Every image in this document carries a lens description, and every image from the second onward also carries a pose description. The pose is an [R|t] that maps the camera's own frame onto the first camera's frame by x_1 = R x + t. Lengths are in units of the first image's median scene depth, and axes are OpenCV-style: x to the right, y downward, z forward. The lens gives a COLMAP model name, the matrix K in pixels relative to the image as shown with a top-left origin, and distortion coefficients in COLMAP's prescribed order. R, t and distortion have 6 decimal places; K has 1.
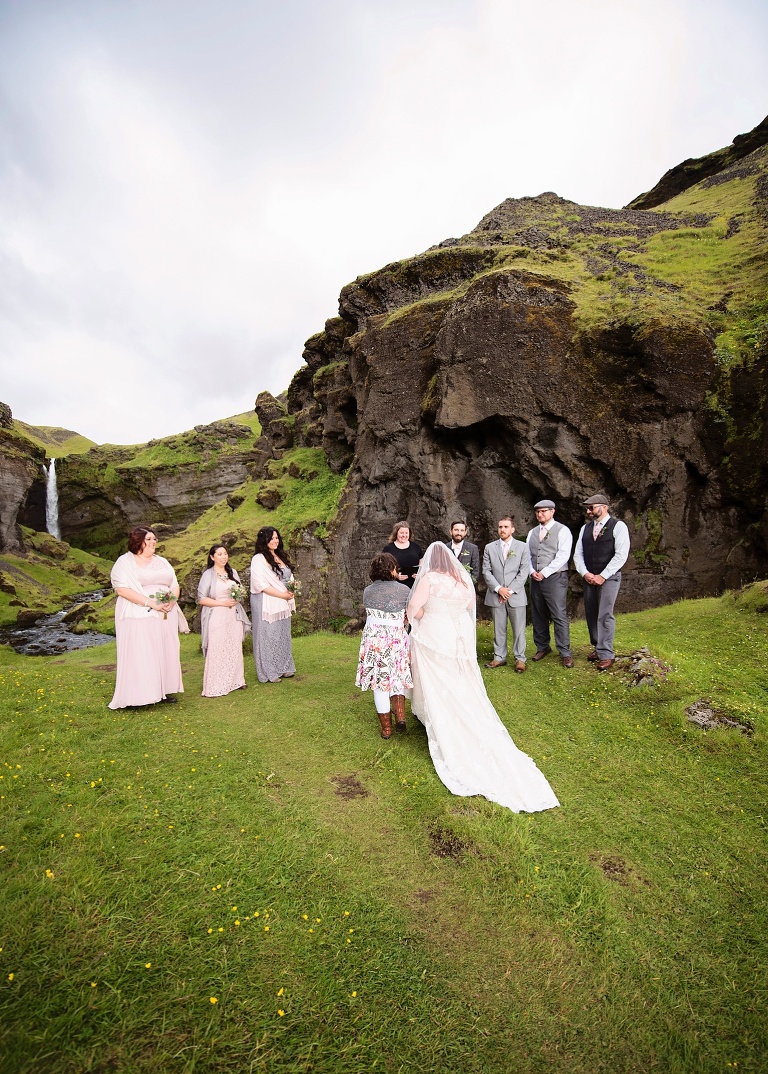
lens RADIAL K [[470.9, 0, 374.2], [0, 470.9, 593.3], [0, 0, 1]] dist [-0.019210, -0.001080]
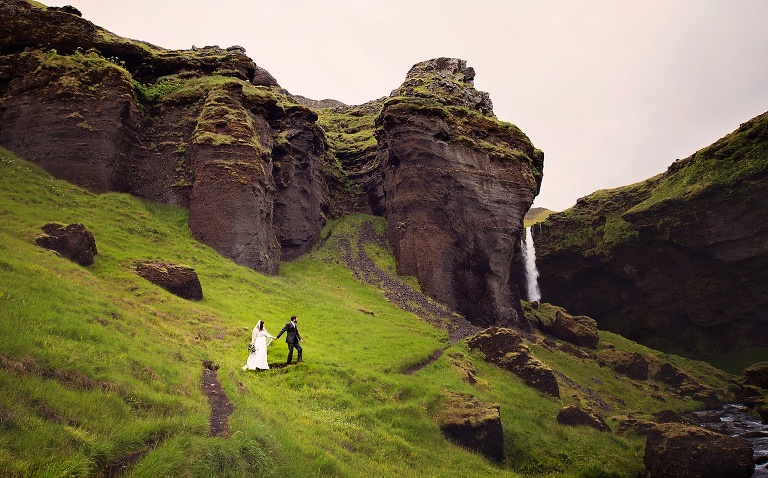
lens RADIAL K [[587.0, 0, 320.7], [0, 587.0, 182.7], [0, 0, 1]] dist [-0.006439, 0.004840]
pose [[0.626132, -0.269210, -0.731768, -0.875741], [-0.060506, 0.918899, -0.389825, 0.066255], [0.777366, 0.288358, 0.559064, 0.954136]]
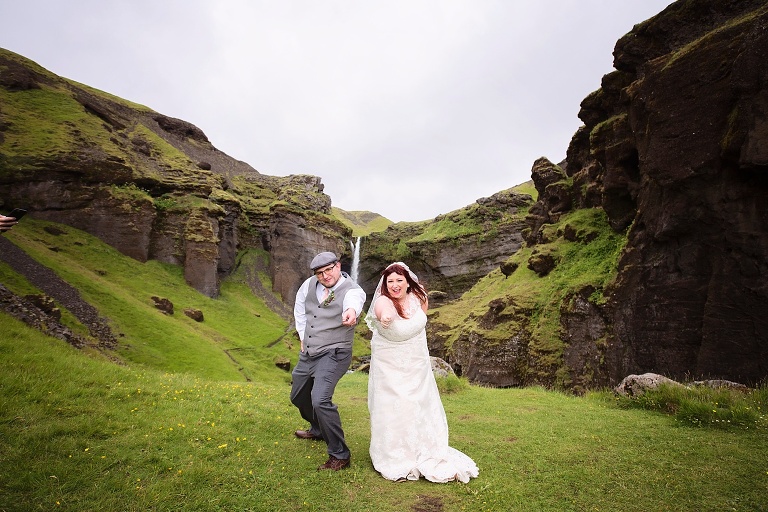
lens RADIAL K [[502.2, 0, 386.1], [0, 502.2, 257.9], [0, 0, 1]] dist [-0.004339, 0.003509]
pose [[0.857563, -0.035859, -0.513128, 0.031482], [-0.077105, 0.977334, -0.197160, 0.011415], [0.508568, 0.208642, 0.835361, 0.002437]]
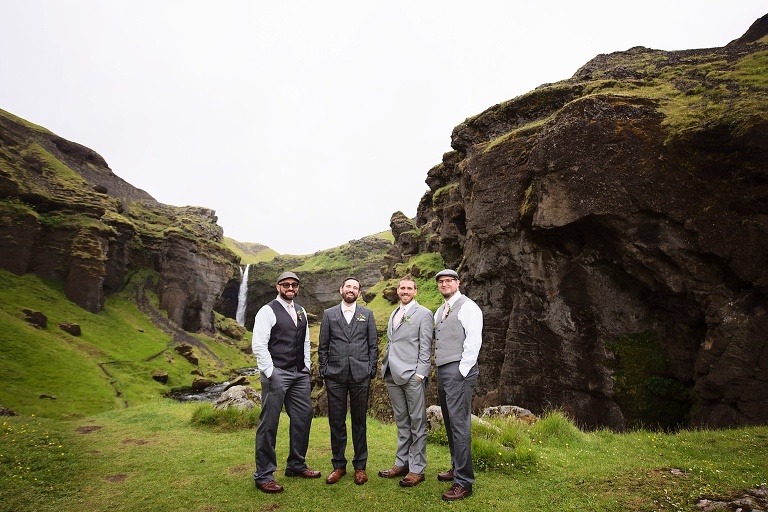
lens RADIAL K [[405.7, 0, 385.3], [0, 405.7, 258.7], [0, 0, 1]] dist [-0.006307, -0.002734]
pose [[0.963765, -0.008154, -0.266629, 0.035803], [-0.070520, 0.956184, -0.284147, 0.002978], [0.257263, 0.292654, 0.920961, 0.046944]]
